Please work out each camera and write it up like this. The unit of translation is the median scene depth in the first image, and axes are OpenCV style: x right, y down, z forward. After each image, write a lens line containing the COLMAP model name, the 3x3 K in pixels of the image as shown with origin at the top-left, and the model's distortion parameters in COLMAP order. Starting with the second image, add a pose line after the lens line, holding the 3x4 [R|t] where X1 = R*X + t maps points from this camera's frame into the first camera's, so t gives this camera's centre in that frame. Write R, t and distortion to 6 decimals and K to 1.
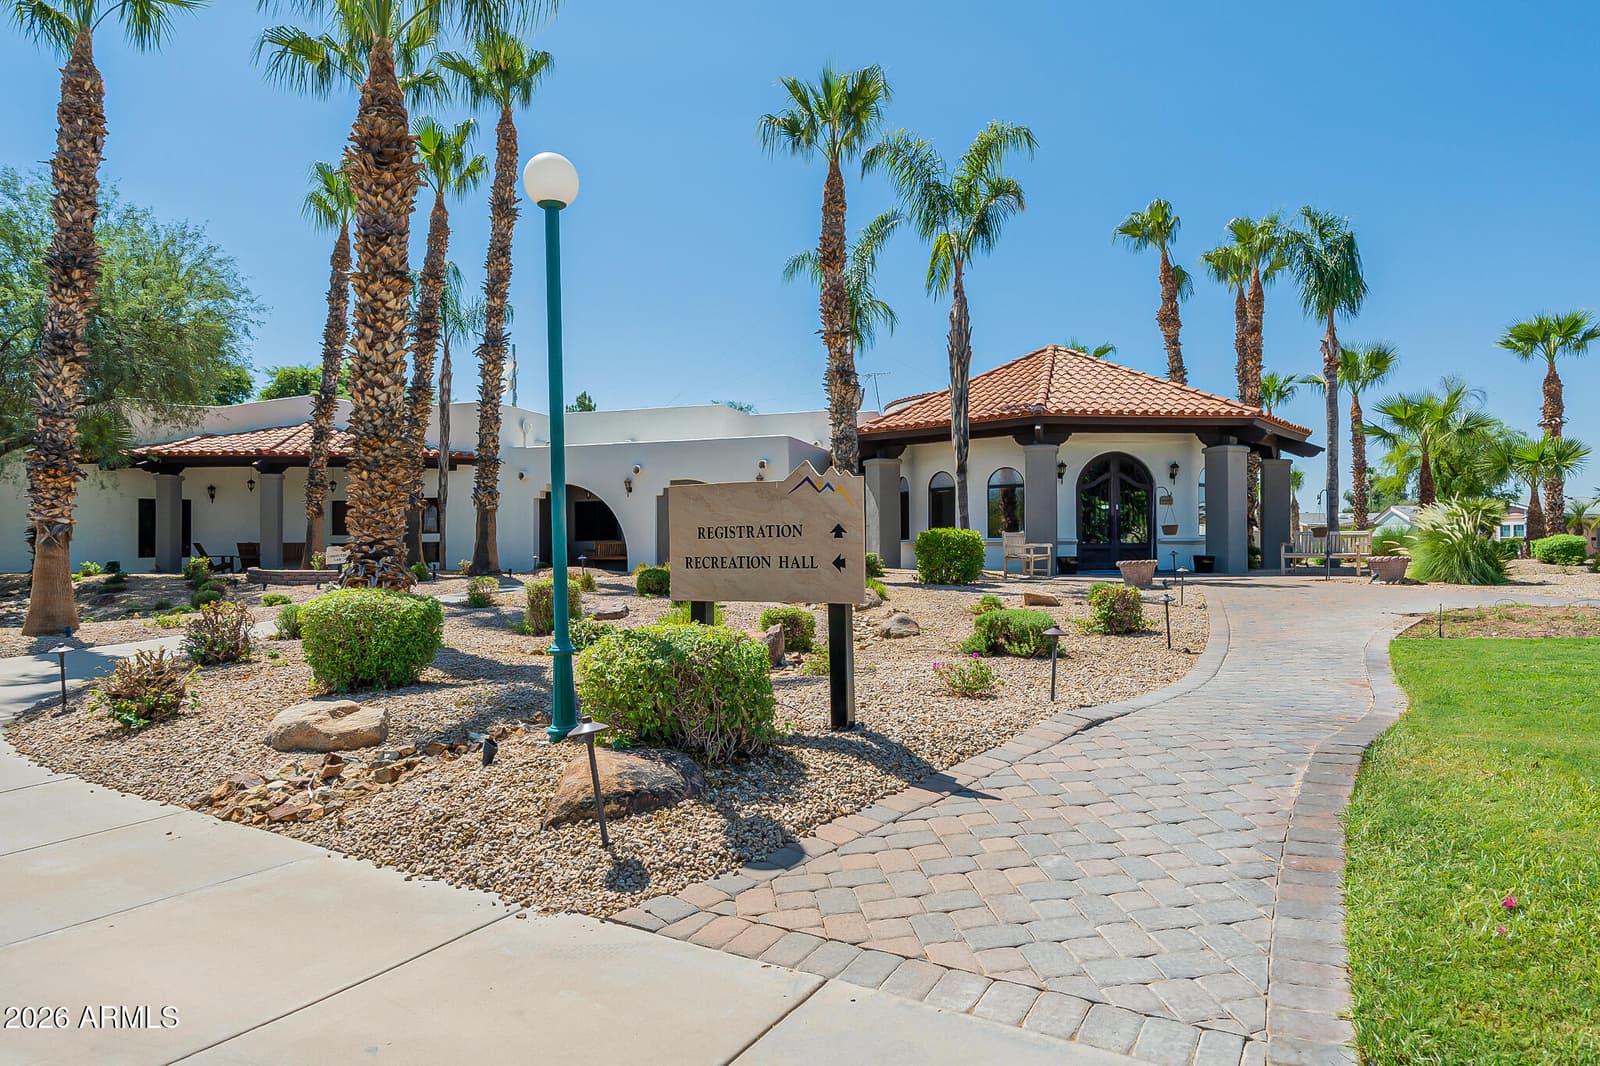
lens RADIAL K [[974.1, 0, 800.0], [0, 974.1, 533.0], [0, 0, 1]] dist [0.007050, 0.000393]
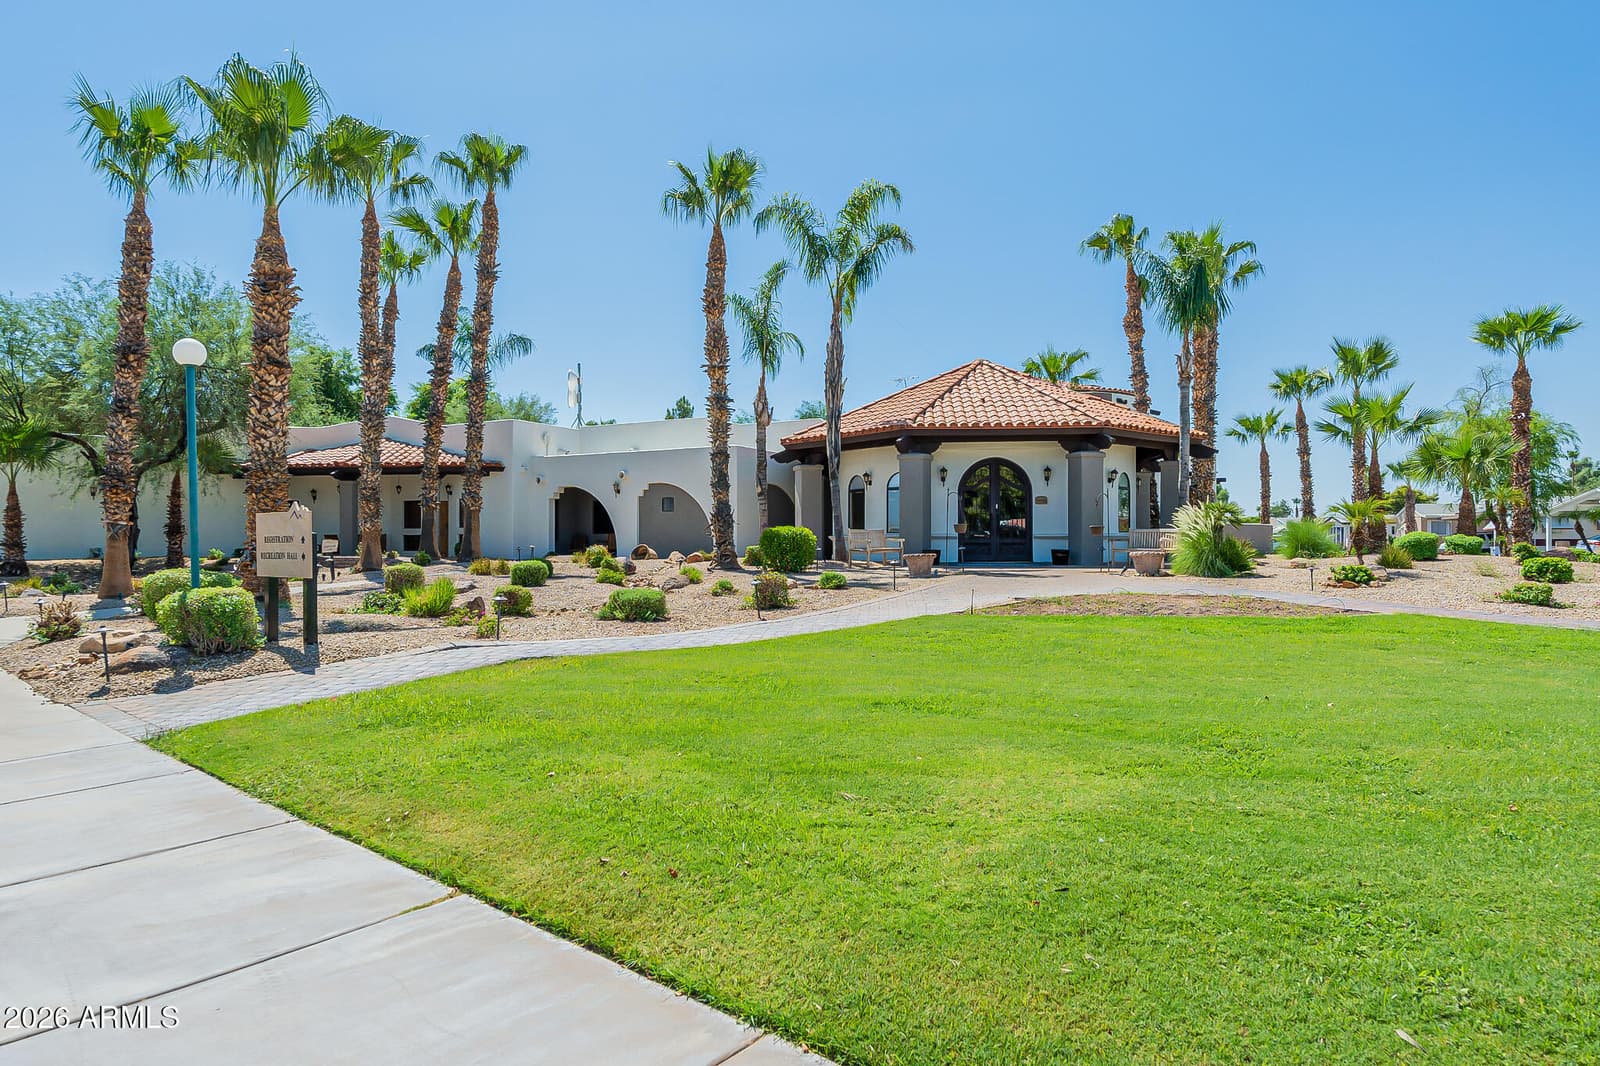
lens RADIAL K [[974.1, 0, 800.0], [0, 974.1, 533.0], [0, 0, 1]] dist [0.007050, 0.000393]
pose [[0.981799, 0.003076, -0.189899, 0.342166], [-0.000785, 0.999926, 0.012136, -0.009892], [0.189922, -0.011766, 0.981729, -0.172051]]
